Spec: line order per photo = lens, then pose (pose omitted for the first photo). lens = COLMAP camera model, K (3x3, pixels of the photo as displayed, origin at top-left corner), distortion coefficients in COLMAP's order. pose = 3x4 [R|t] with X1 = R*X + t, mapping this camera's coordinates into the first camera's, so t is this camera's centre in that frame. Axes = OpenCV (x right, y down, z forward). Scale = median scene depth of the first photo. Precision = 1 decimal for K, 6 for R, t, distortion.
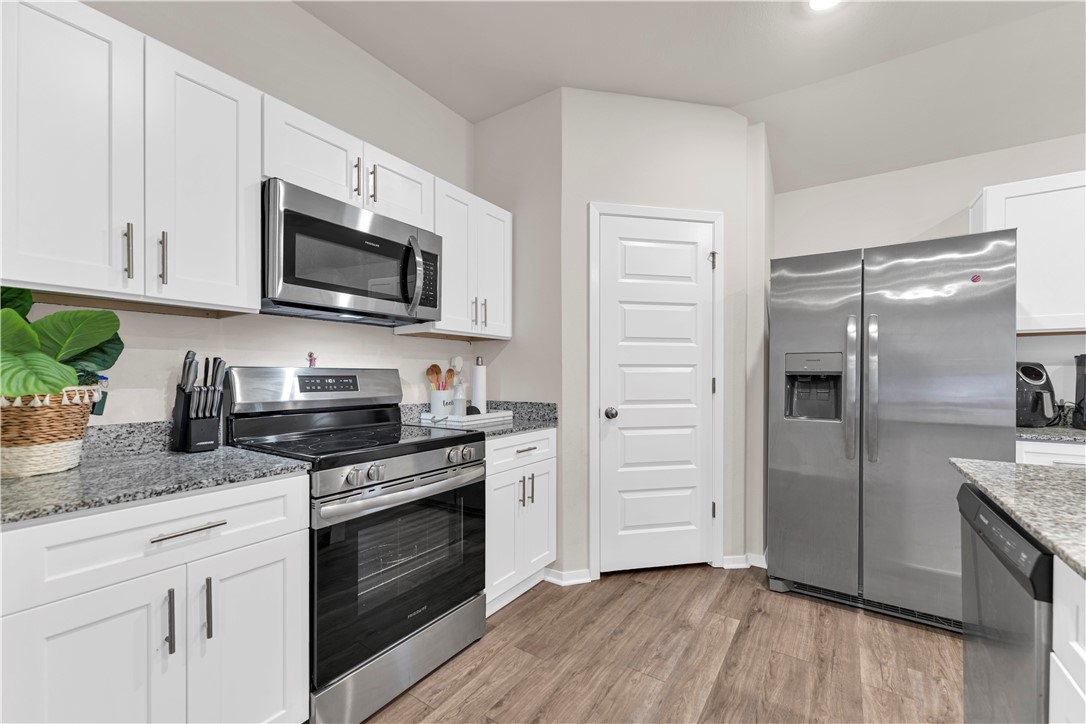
lens RADIAL K [[440.8, 0, 537.1], [0, 440.8, 372.2], [0, 0, 1]] dist [0.001900, 0.000990]
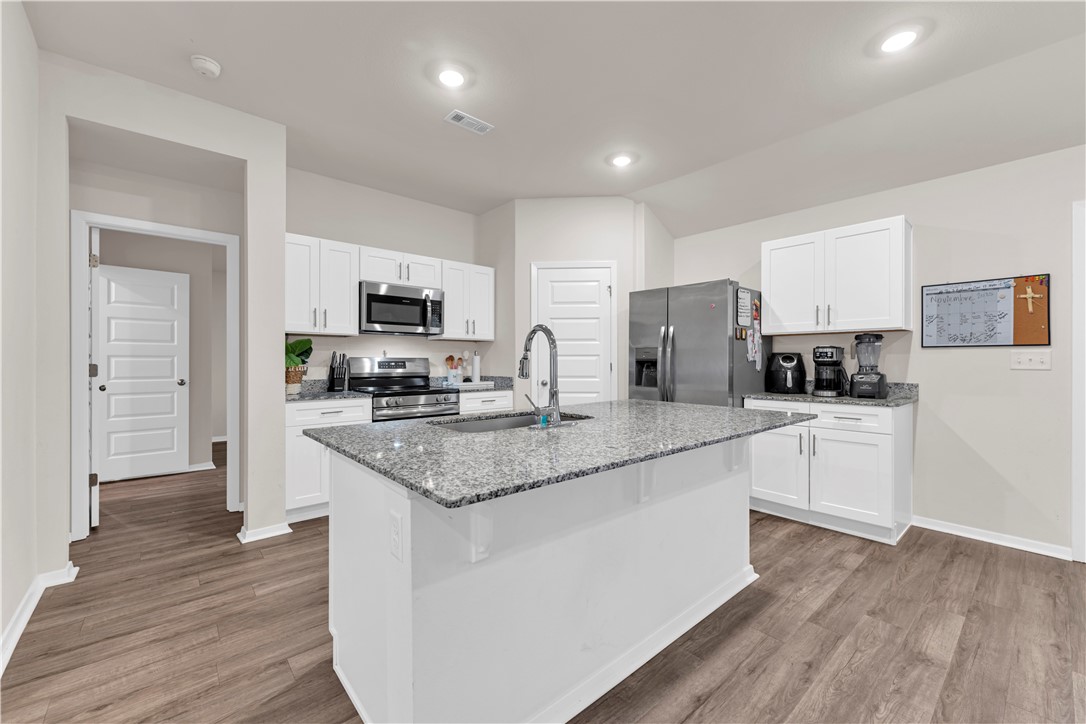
lens RADIAL K [[440.8, 0, 539.2], [0, 440.8, 360.6], [0, 0, 1]] dist [0.001900, 0.000990]
pose [[0.966382, -0.001807, -0.257104, 0.708834], [0.002358, 0.999996, 0.001835, 0.001784], [0.257100, -0.002379, 0.966382, -0.810037]]
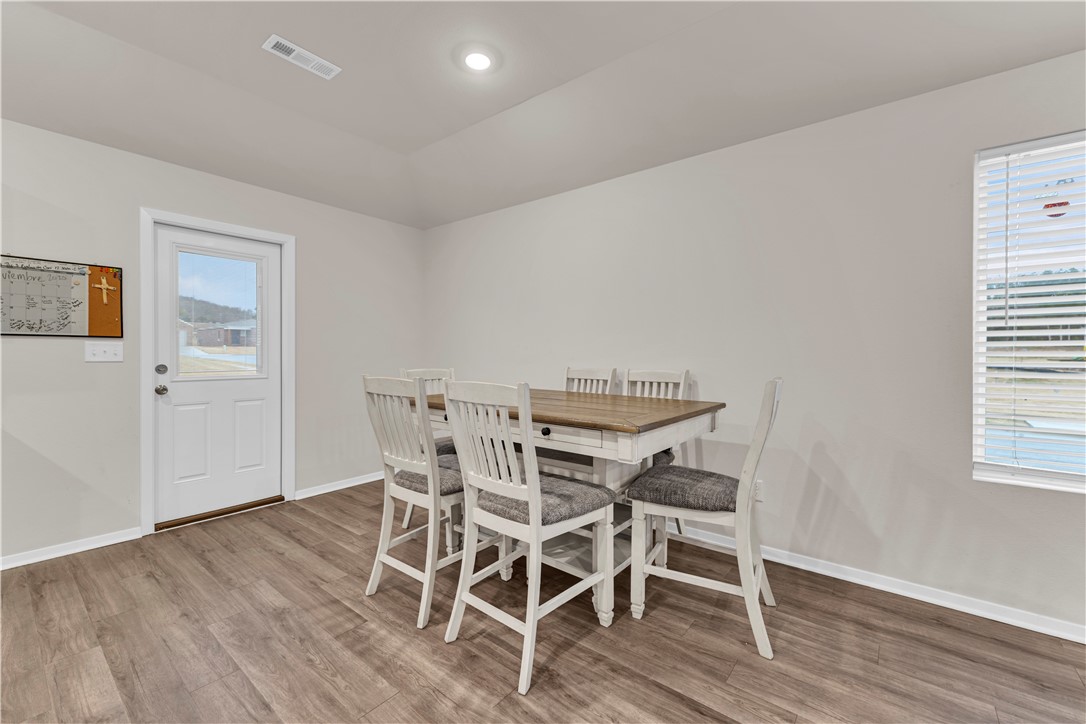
lens RADIAL K [[440.8, 0, 562.6], [0, 440.8, 356.4], [0, 0, 1]] dist [0.001900, 0.000990]
pose [[0.083894, -0.010413, 0.996420, 0.604025], [-0.005450, 0.999926, 0.010908, -0.002096], [-0.996460, -0.006345, 0.083831, -0.612425]]
